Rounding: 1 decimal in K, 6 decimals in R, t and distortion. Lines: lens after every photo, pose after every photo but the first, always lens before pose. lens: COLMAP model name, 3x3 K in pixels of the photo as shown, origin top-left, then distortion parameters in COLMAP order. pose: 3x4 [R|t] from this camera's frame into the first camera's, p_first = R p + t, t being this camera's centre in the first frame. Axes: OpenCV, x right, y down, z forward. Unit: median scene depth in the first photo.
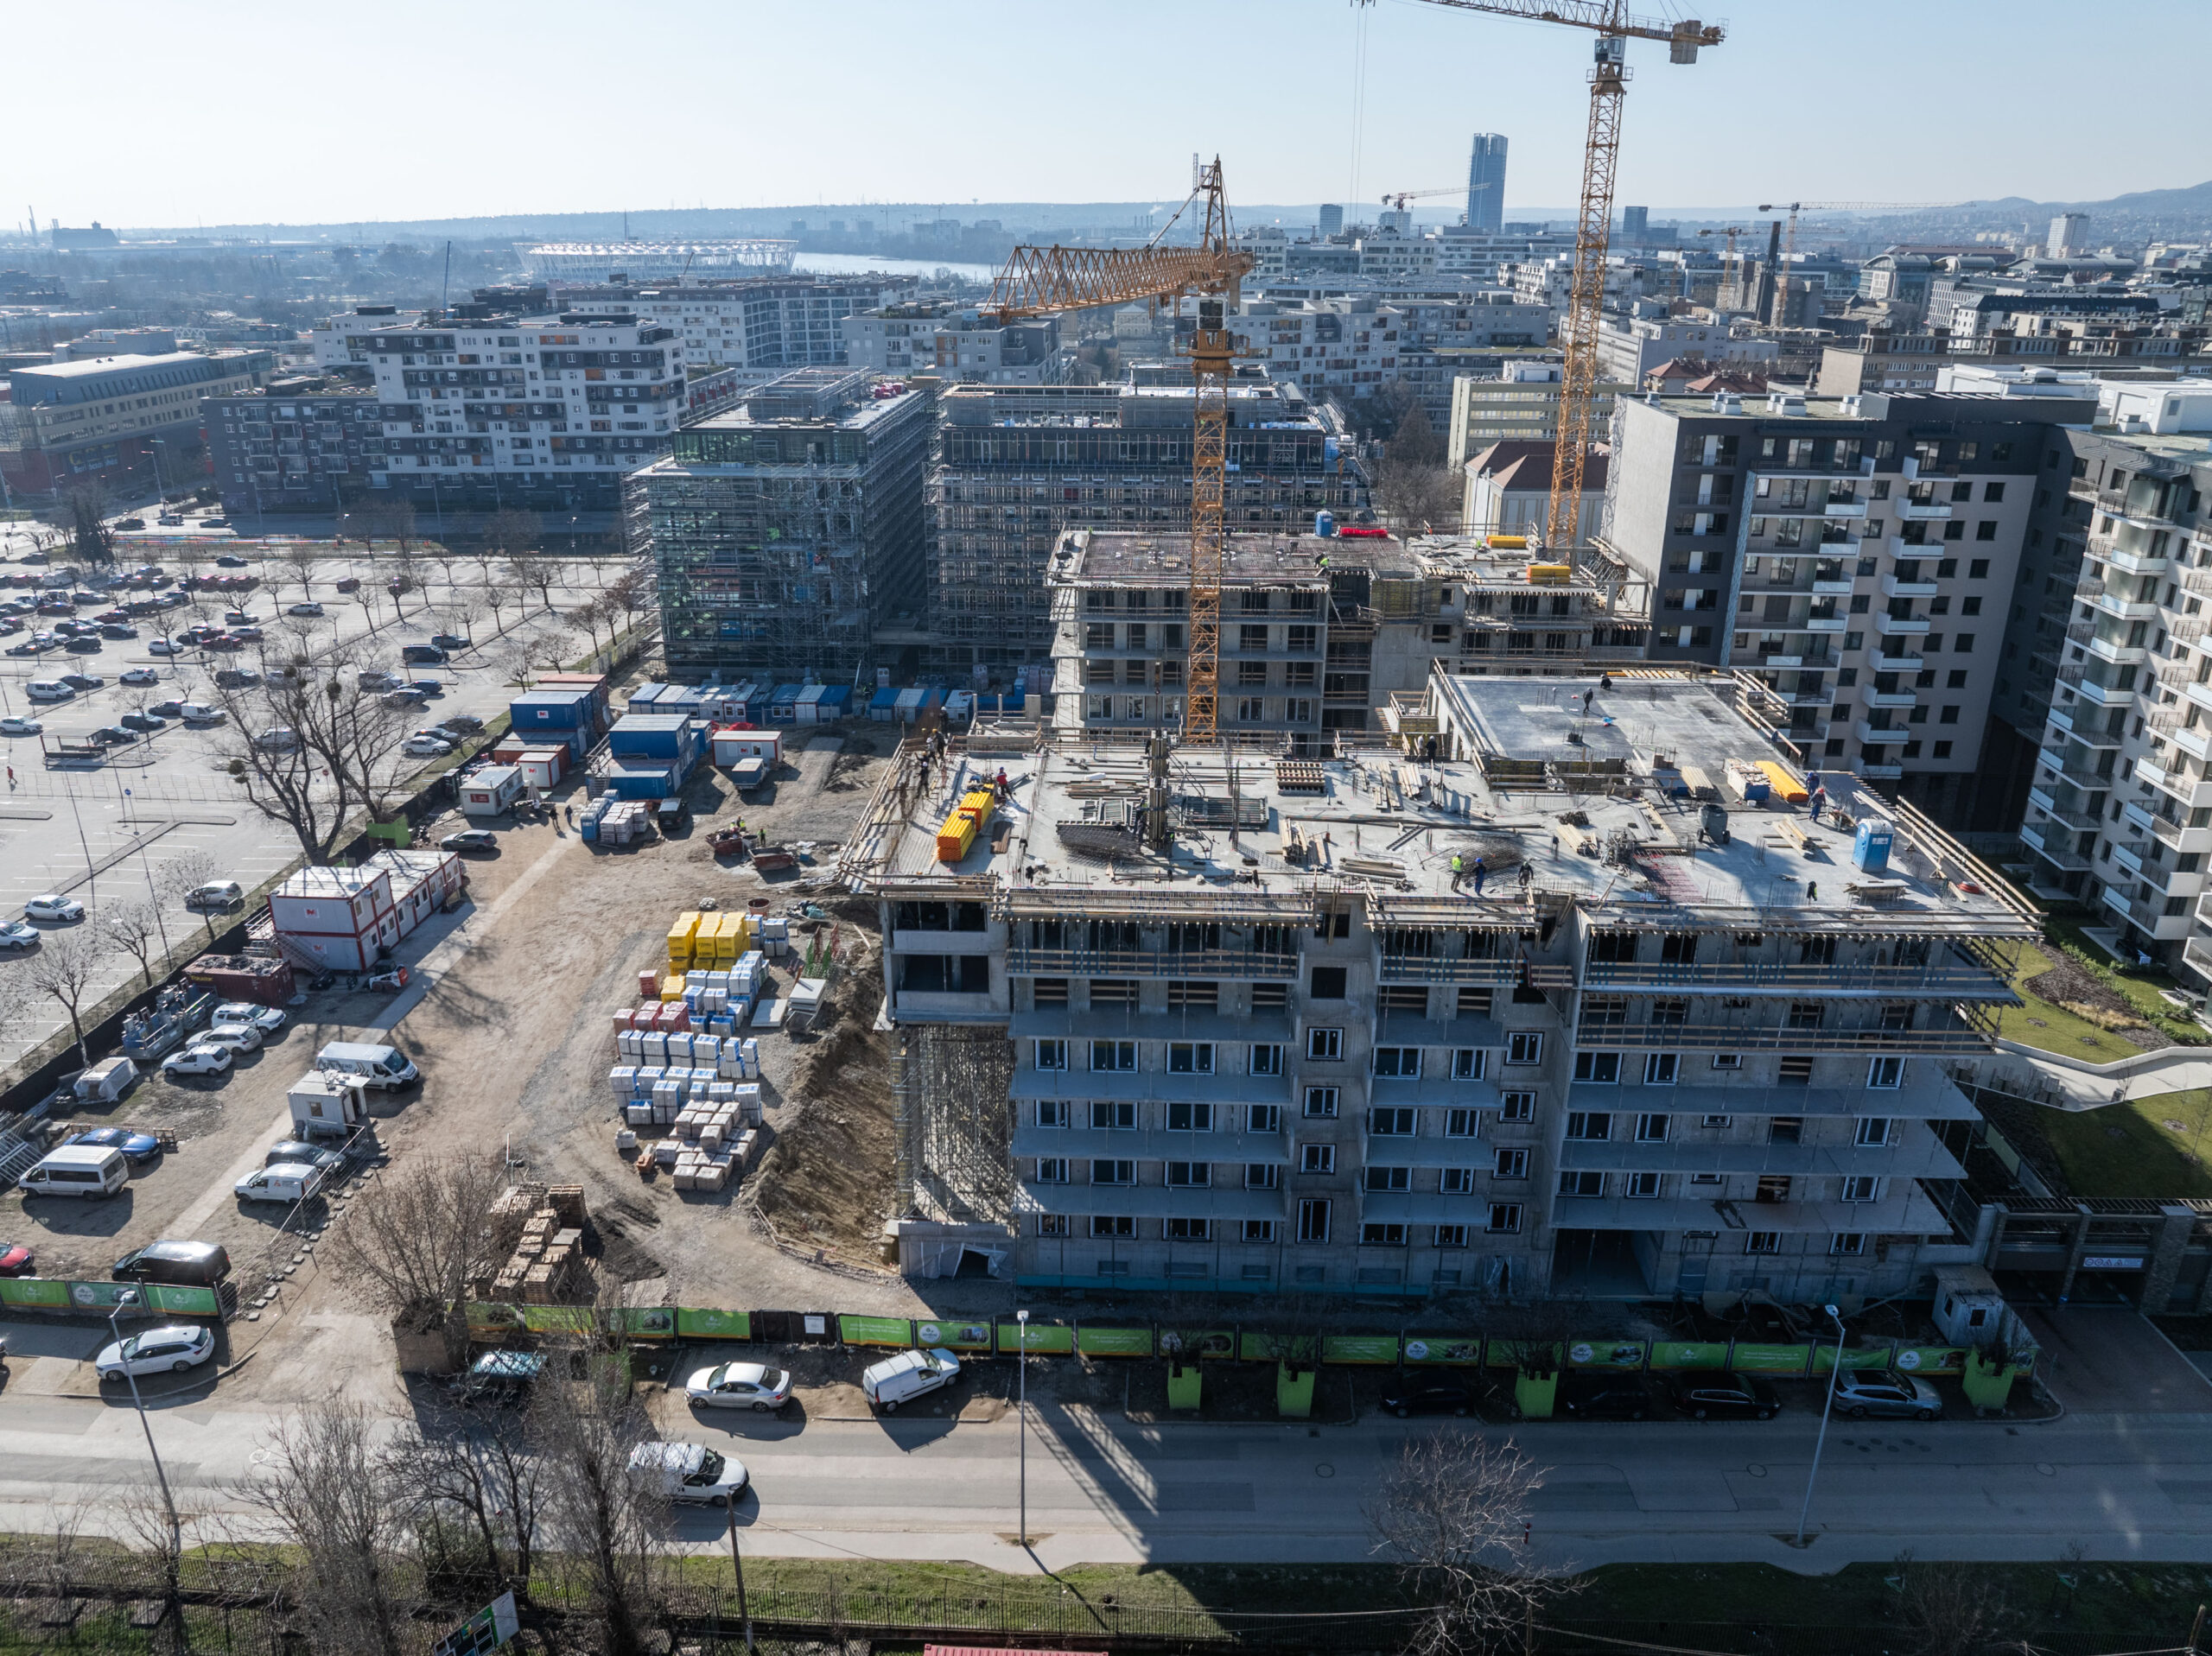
lens RADIAL K [[1541.9, 0, 1106.5], [0, 1541.9, 826.6], [0, 0, 1]] dist [-0.029668, 0.004021]
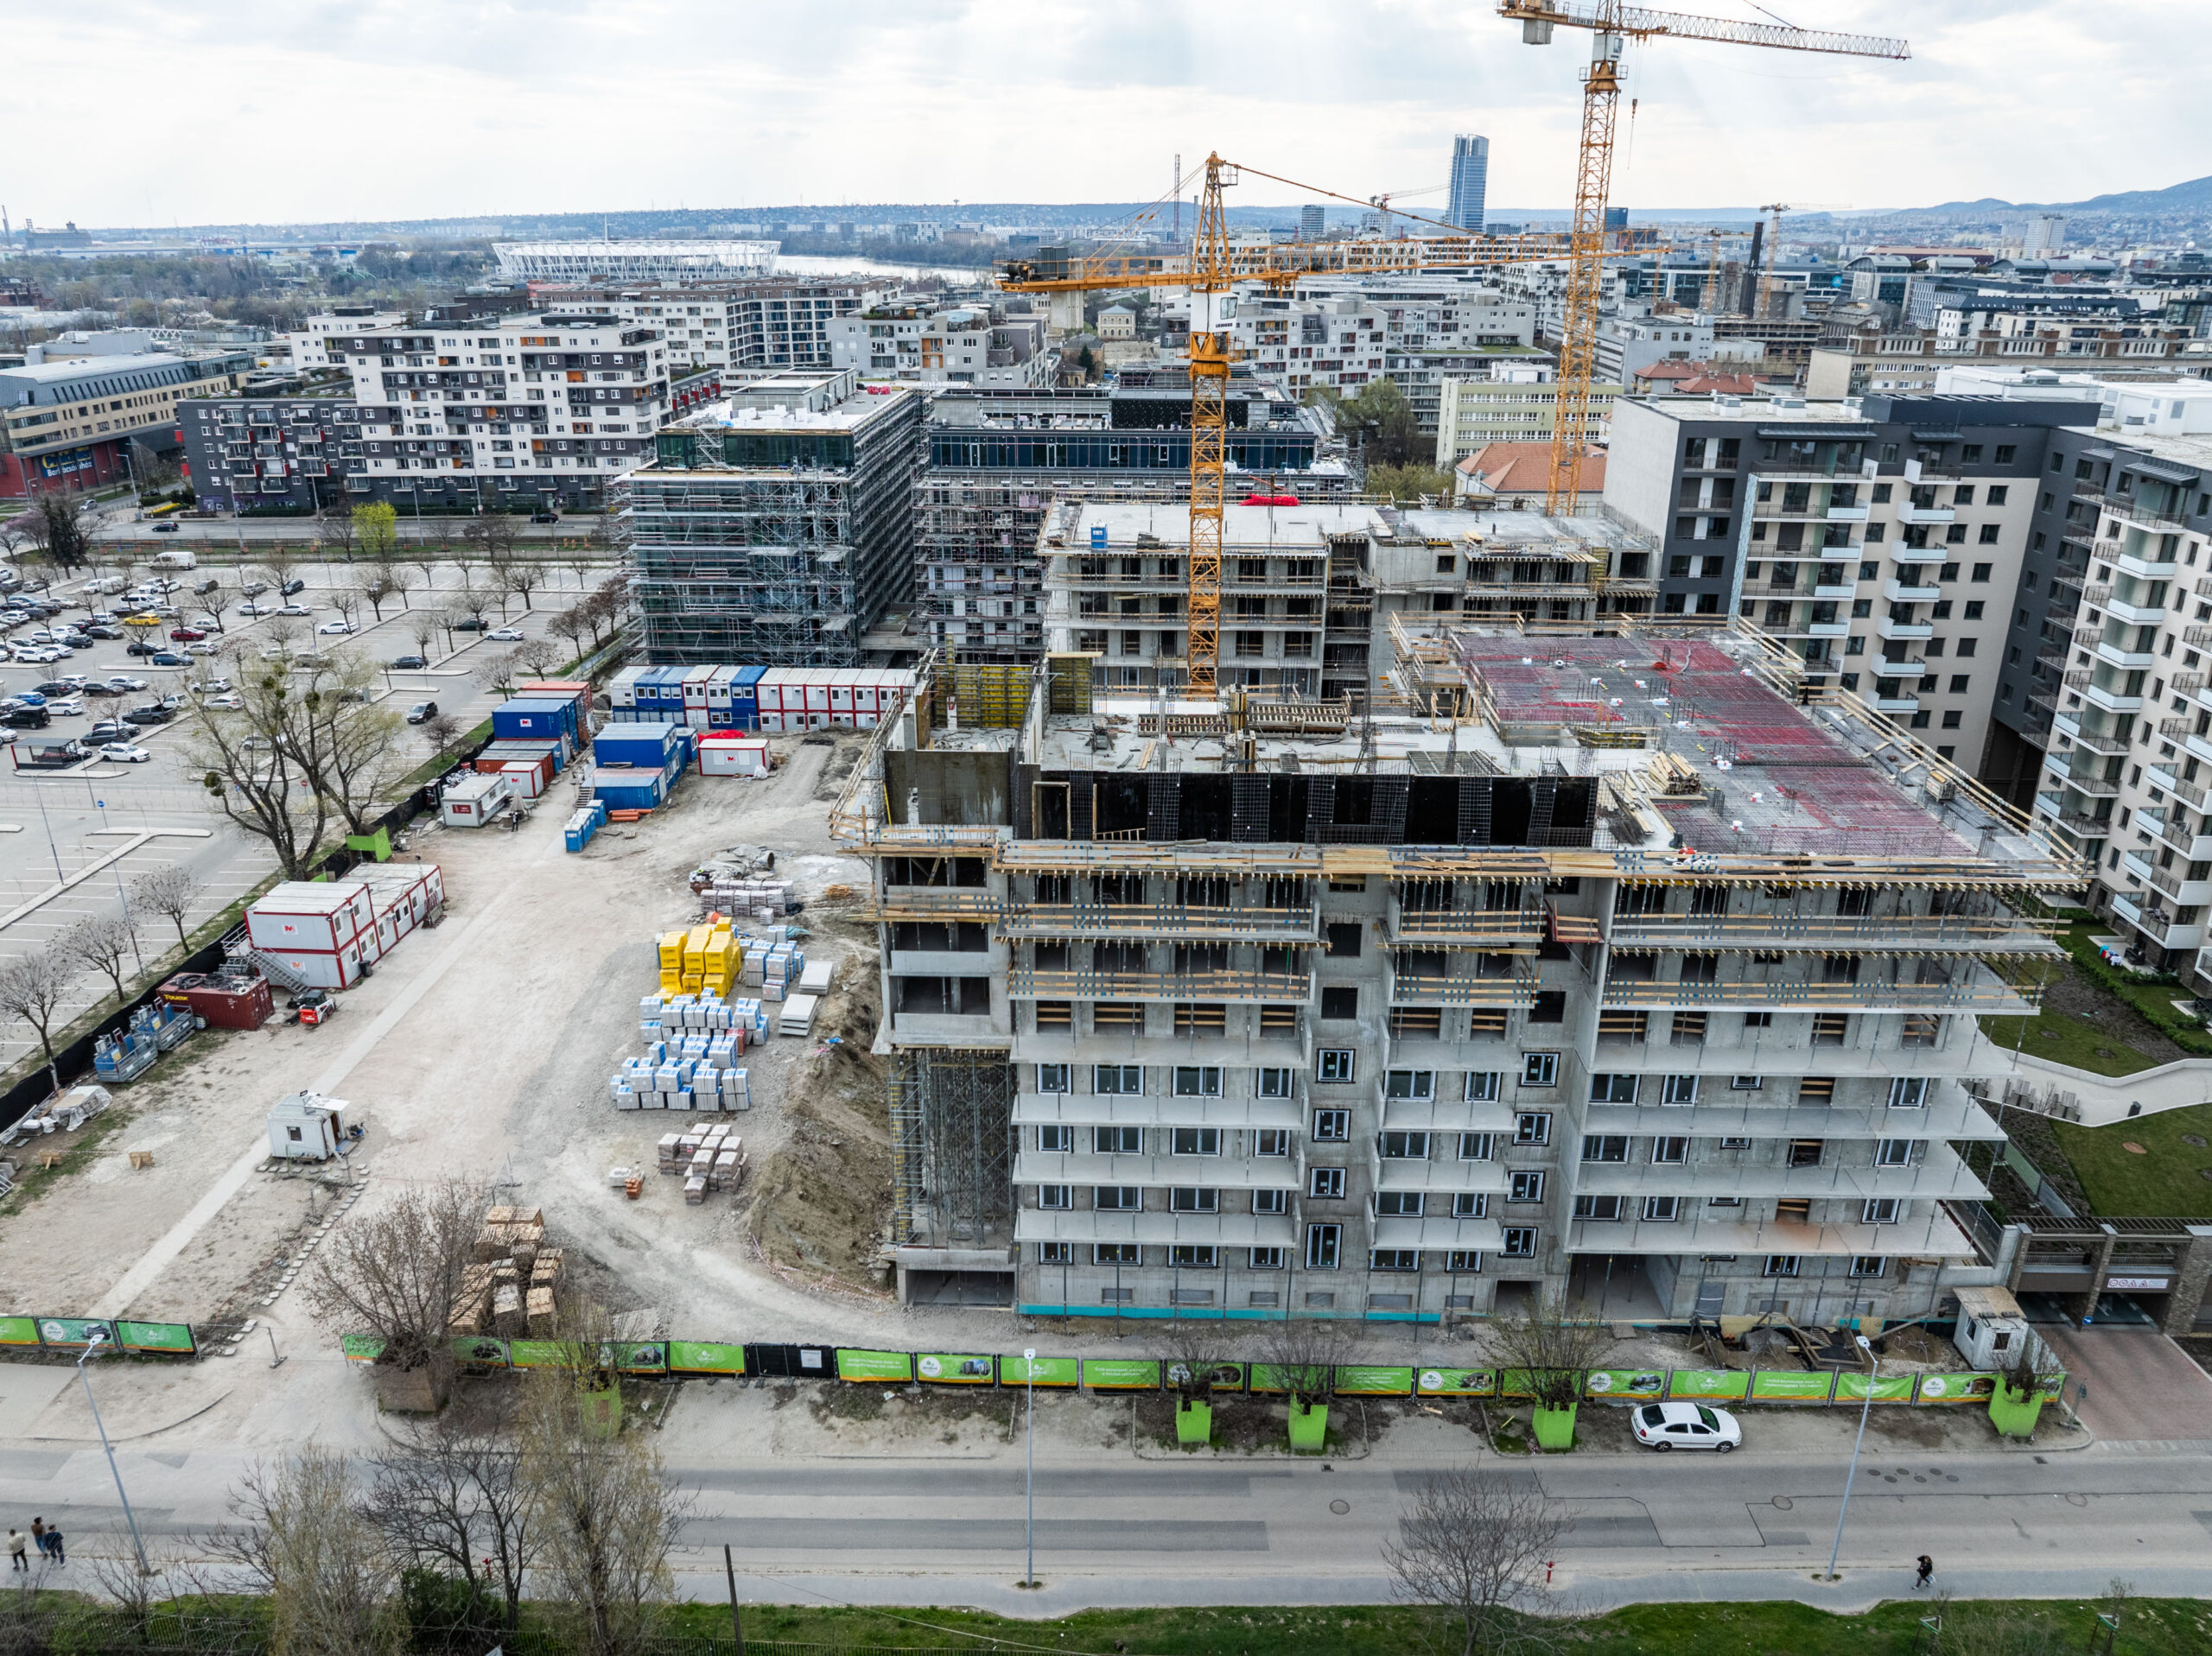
lens RADIAL K [[1540.7, 0, 1106.0], [0, 1540.7, 828.0], [0, 0, 1]] dist [-0.029151, 0.002692]
pose [[0.999940, -0.003560, 0.010349, -0.007280], [0.003555, 0.999994, 0.000541, -0.005767], [-0.010351, -0.000505, 0.999946, 0.016828]]
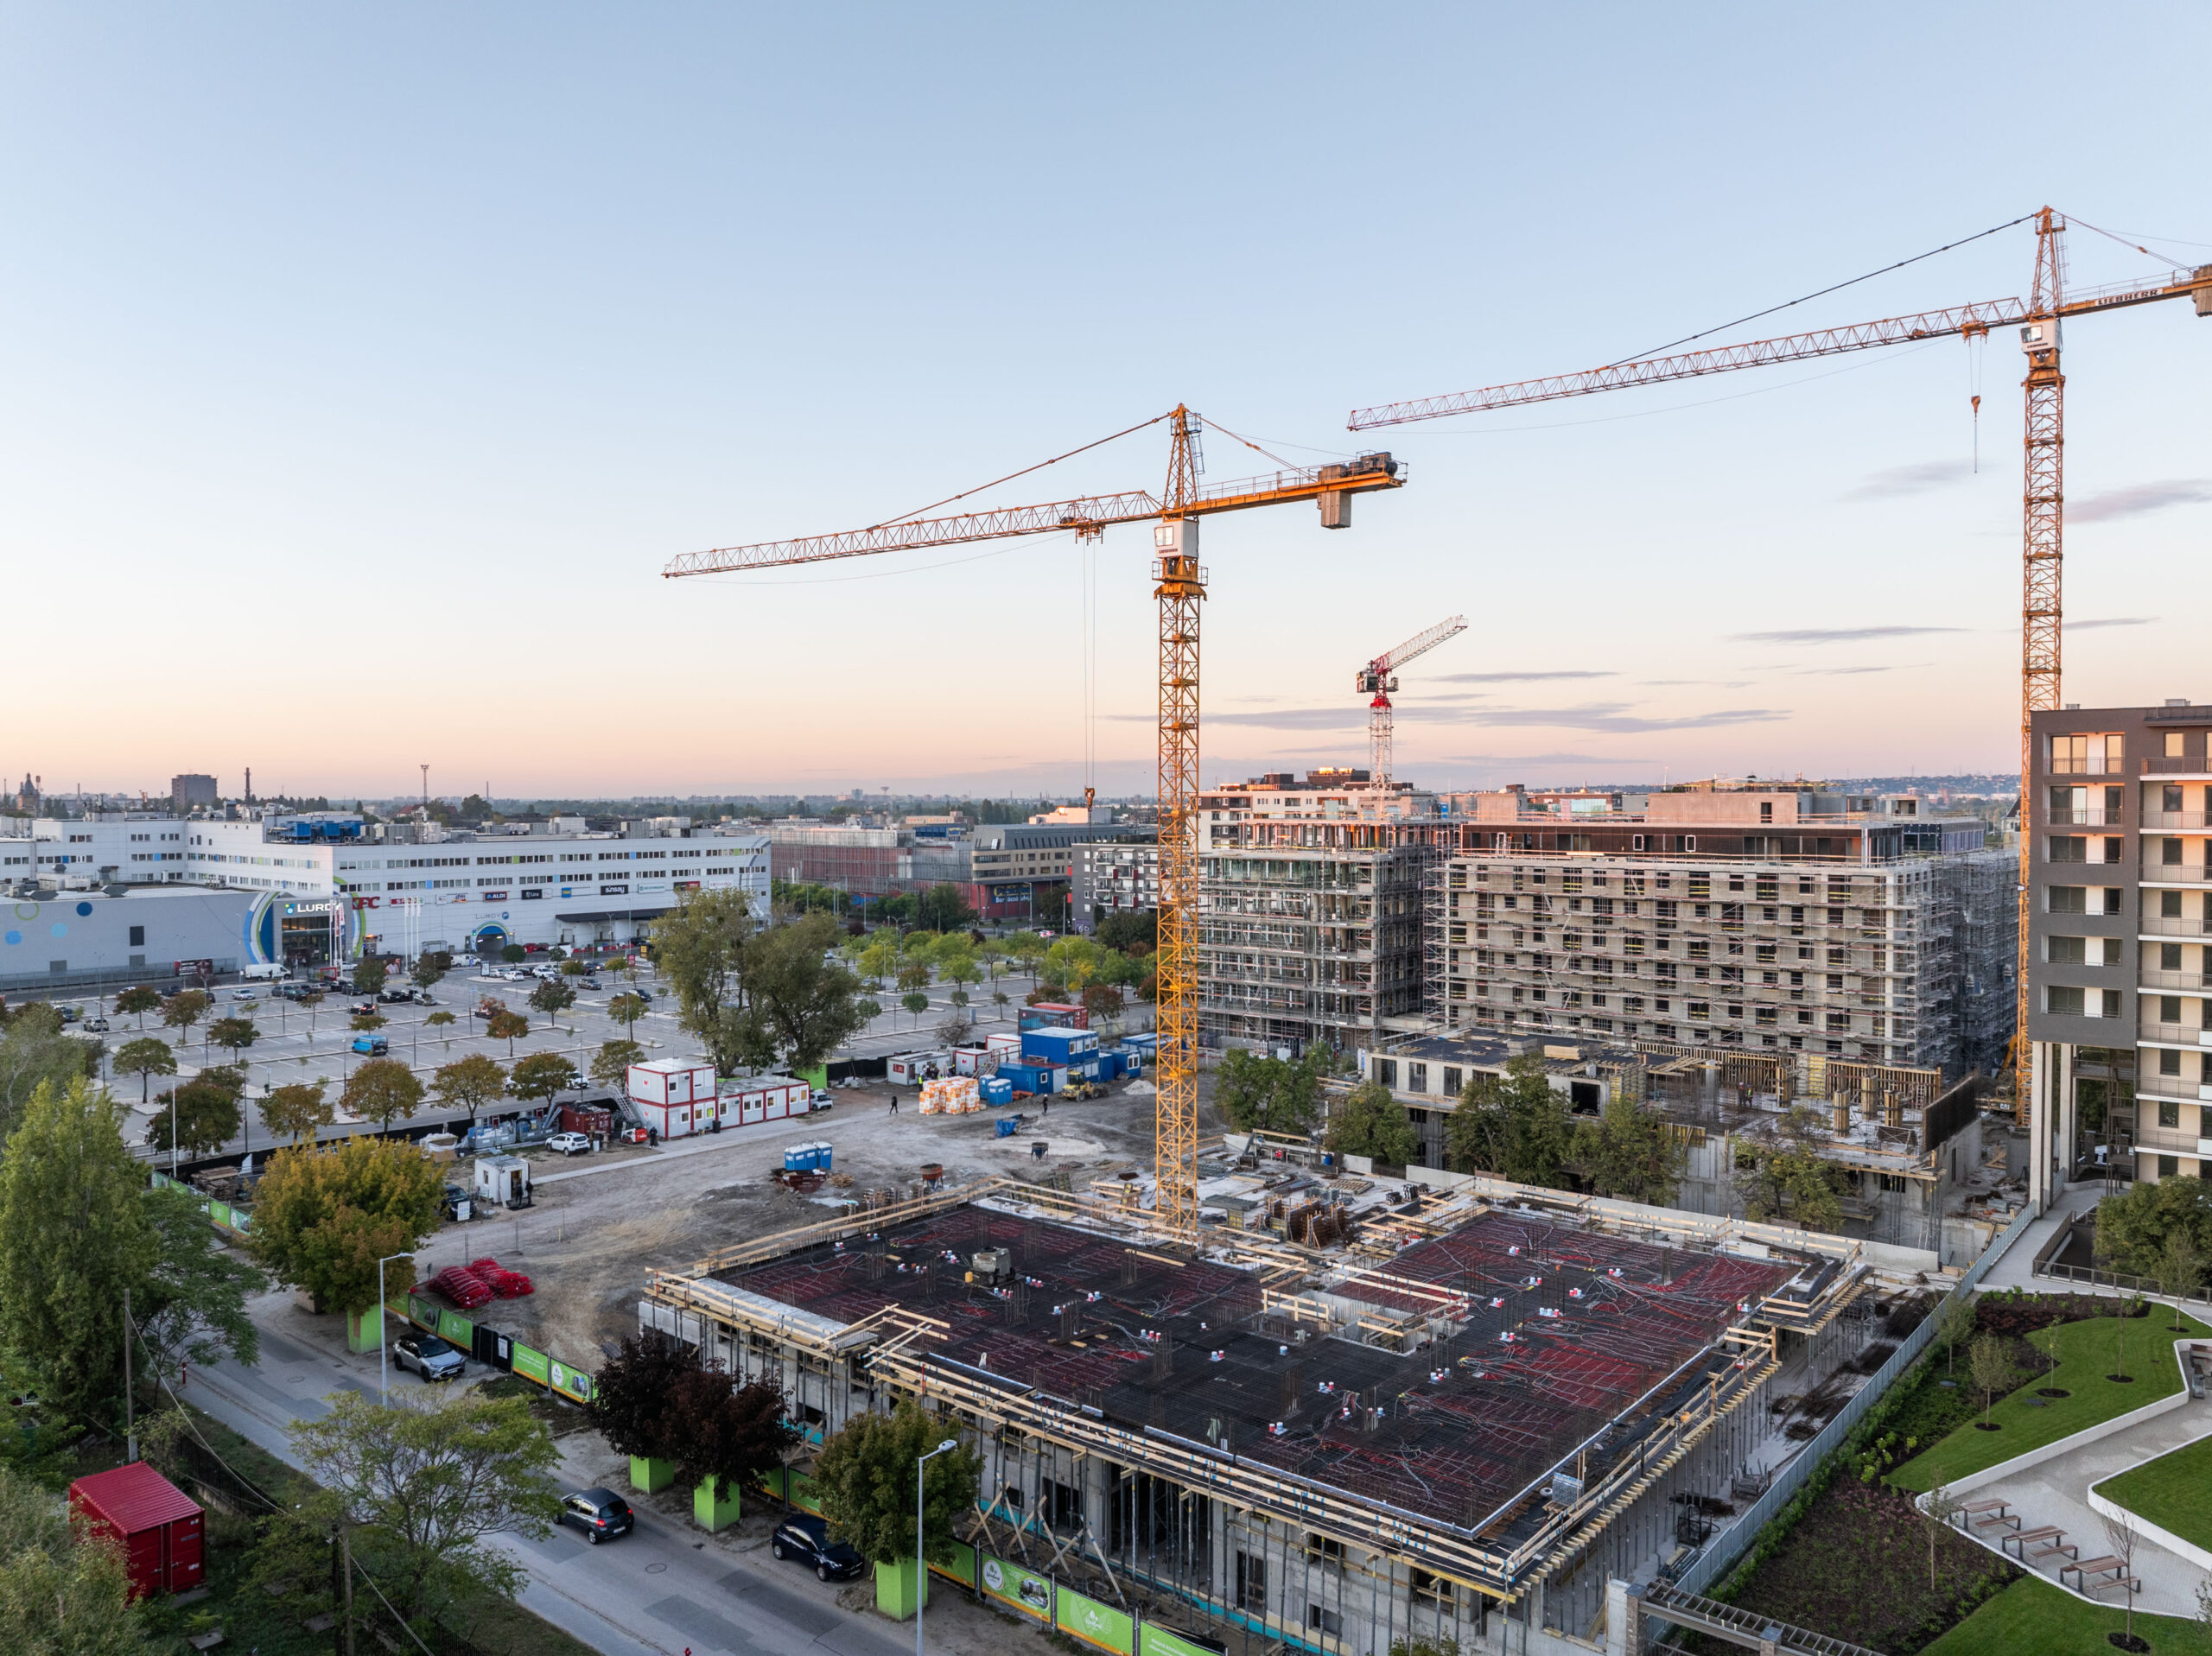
lens RADIAL K [[1541.9, 0, 1106.5], [0, 1541.9, 826.6], [0, 0, 1]] dist [-0.029668, 0.004021]
pose [[0.789822, 0.006440, -0.613302, 0.472766], [-0.219584, 0.936633, -0.272949, 0.103393], [0.572681, 0.350253, 0.741188, 0.173550]]
